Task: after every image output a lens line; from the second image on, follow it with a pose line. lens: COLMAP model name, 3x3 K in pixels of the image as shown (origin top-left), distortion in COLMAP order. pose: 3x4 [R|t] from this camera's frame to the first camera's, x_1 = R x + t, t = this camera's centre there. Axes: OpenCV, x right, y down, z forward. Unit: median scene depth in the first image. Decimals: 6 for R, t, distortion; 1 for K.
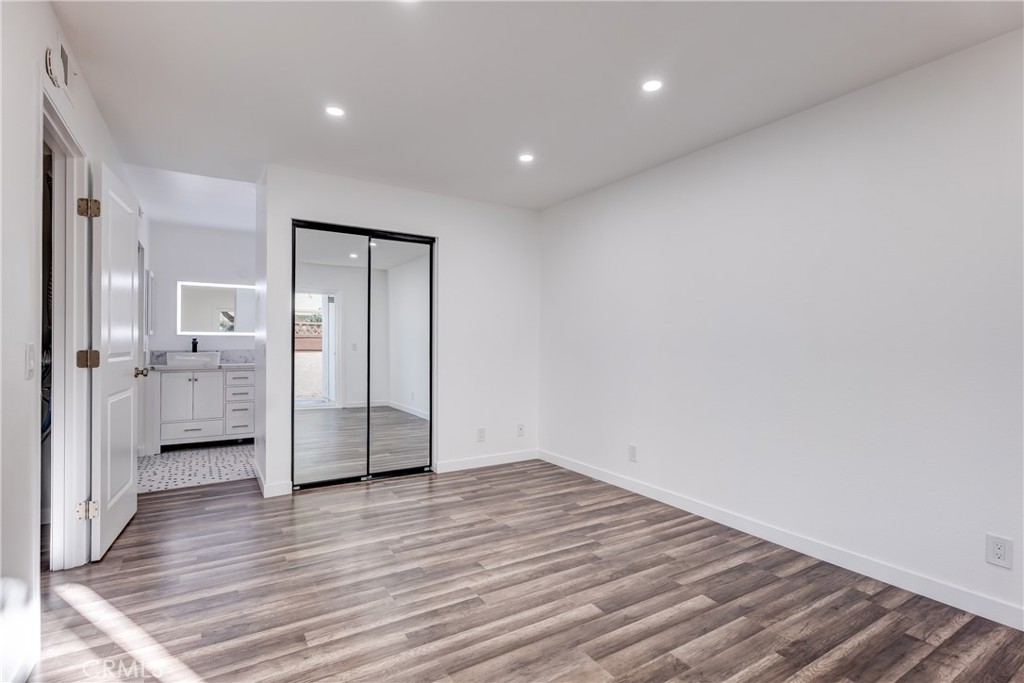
lens RADIAL K [[489.7, 0, 512.0], [0, 489.7, 341.5], [0, 0, 1]] dist [-0.001039, 0.000385]
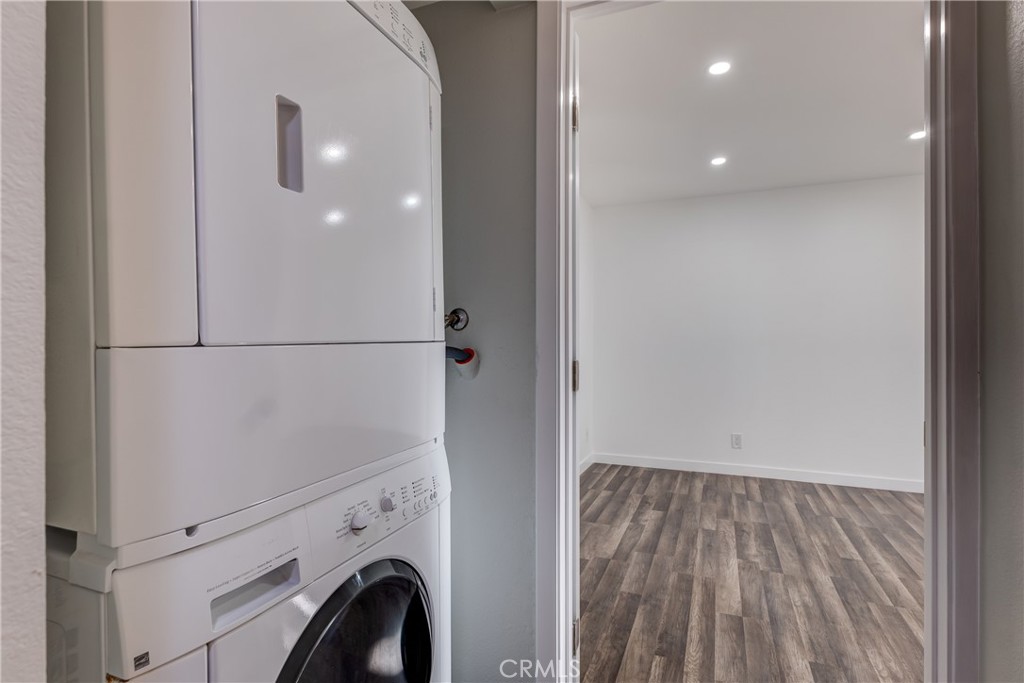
lens RADIAL K [[501.8, 0, 512.0], [0, 501.8, 341.5], [0, 0, 1]] dist [0.001087, 0.000324]
pose [[0.811424, -0.005319, 0.584434, -0.961260], [0.002980, 0.999983, 0.004964, -0.006252], [-0.584451, -0.002287, 0.811426, 0.427353]]
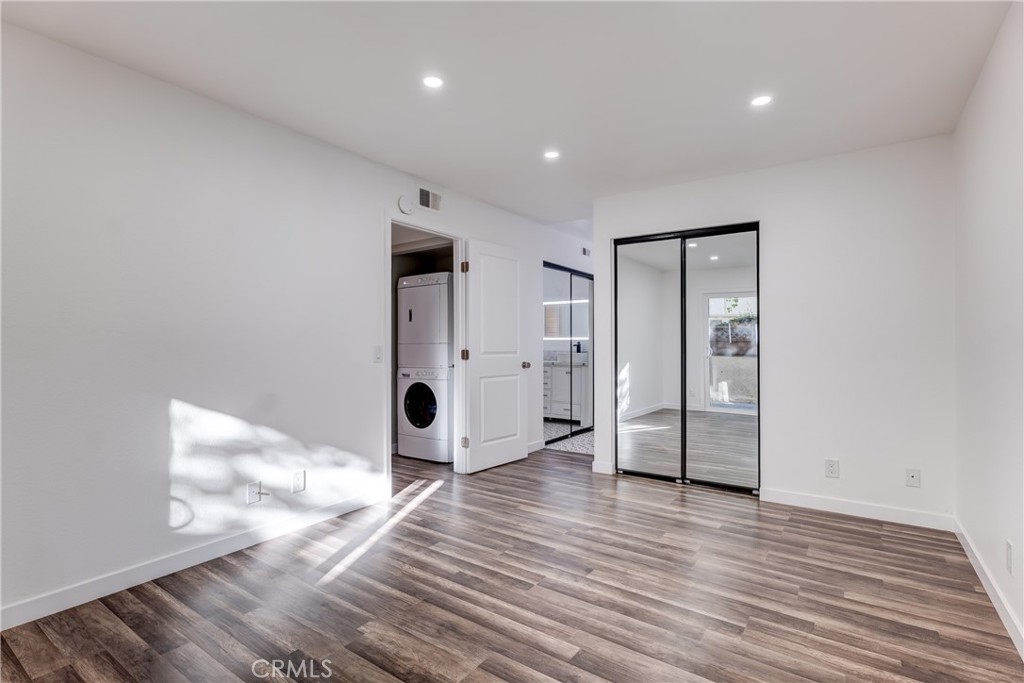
lens RADIAL K [[489.7, 0, 512.0], [0, 489.7, 341.5], [0, 0, 1]] dist [-0.001039, 0.000385]
pose [[0.388054, -0.009529, -0.921588, 0.596855], [0.003839, 0.999955, -0.008723, 0.003637], [0.921629, -0.000153, 0.388073, 0.365198]]
